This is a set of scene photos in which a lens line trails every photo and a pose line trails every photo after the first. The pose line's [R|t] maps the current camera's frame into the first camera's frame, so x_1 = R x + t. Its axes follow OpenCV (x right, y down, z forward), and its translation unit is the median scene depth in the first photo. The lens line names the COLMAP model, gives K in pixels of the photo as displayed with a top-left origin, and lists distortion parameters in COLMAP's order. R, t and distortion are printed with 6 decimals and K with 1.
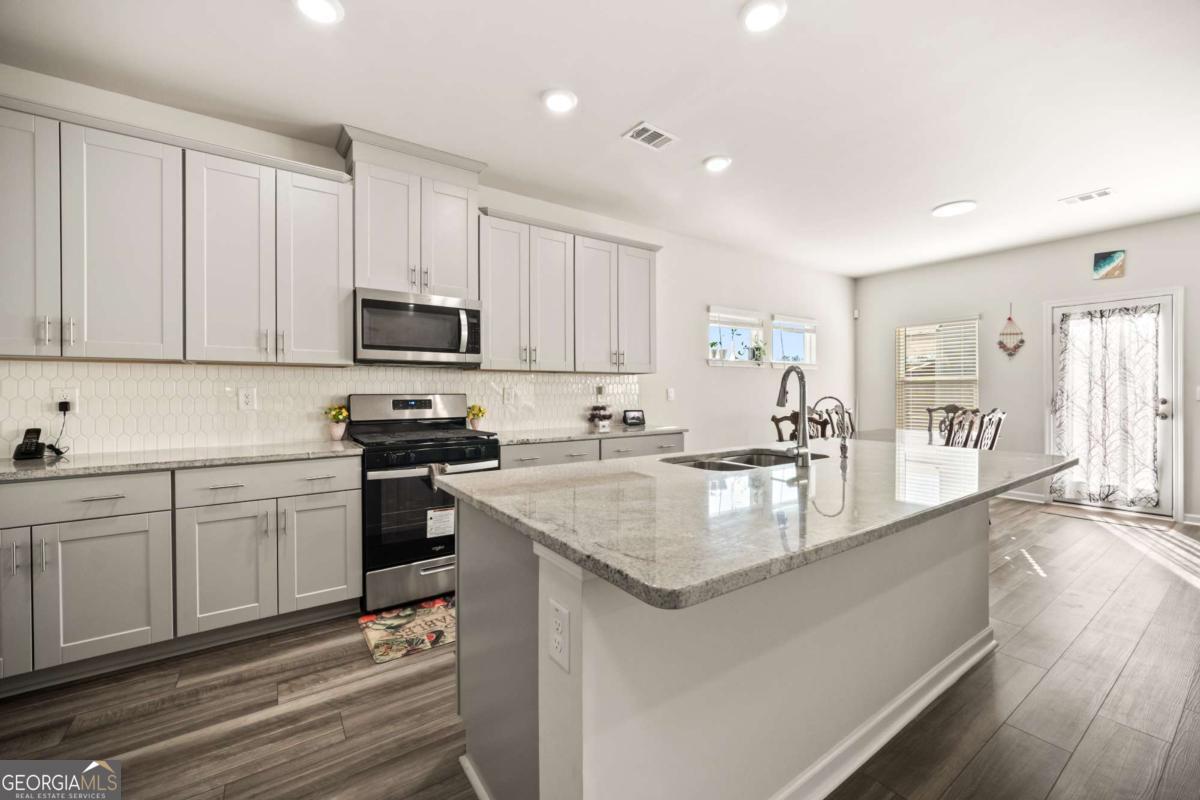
lens RADIAL K [[477.6, 0, 608.4], [0, 477.6, 391.3], [0, 0, 1]] dist [0.000952, 0.000044]
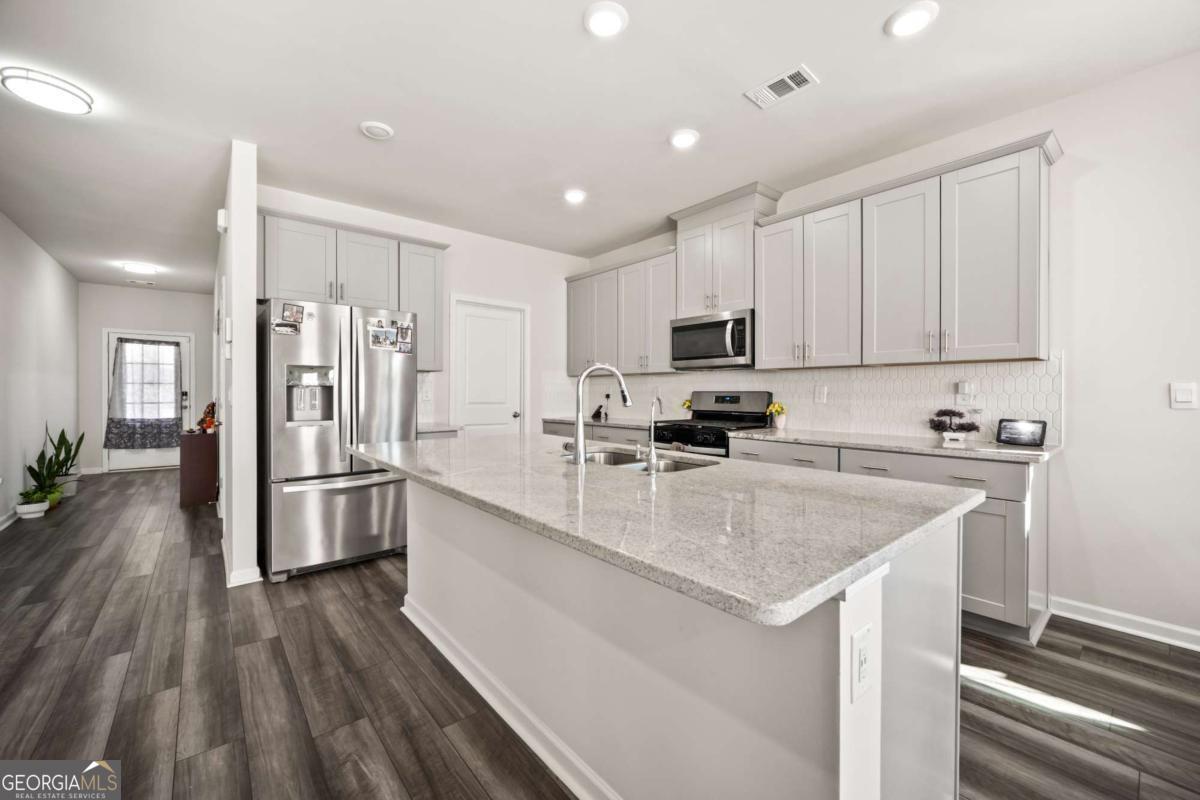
lens RADIAL K [[477.6, 0, 609.8], [0, 477.6, 398.8], [0, 0, 1]] dist [0.000952, 0.000044]
pose [[0.094558, 0.019934, -0.995320, 0.637984], [0.000876, 0.999797, 0.020107, -0.000411], [0.995519, -0.002773, 0.094522, 0.444409]]
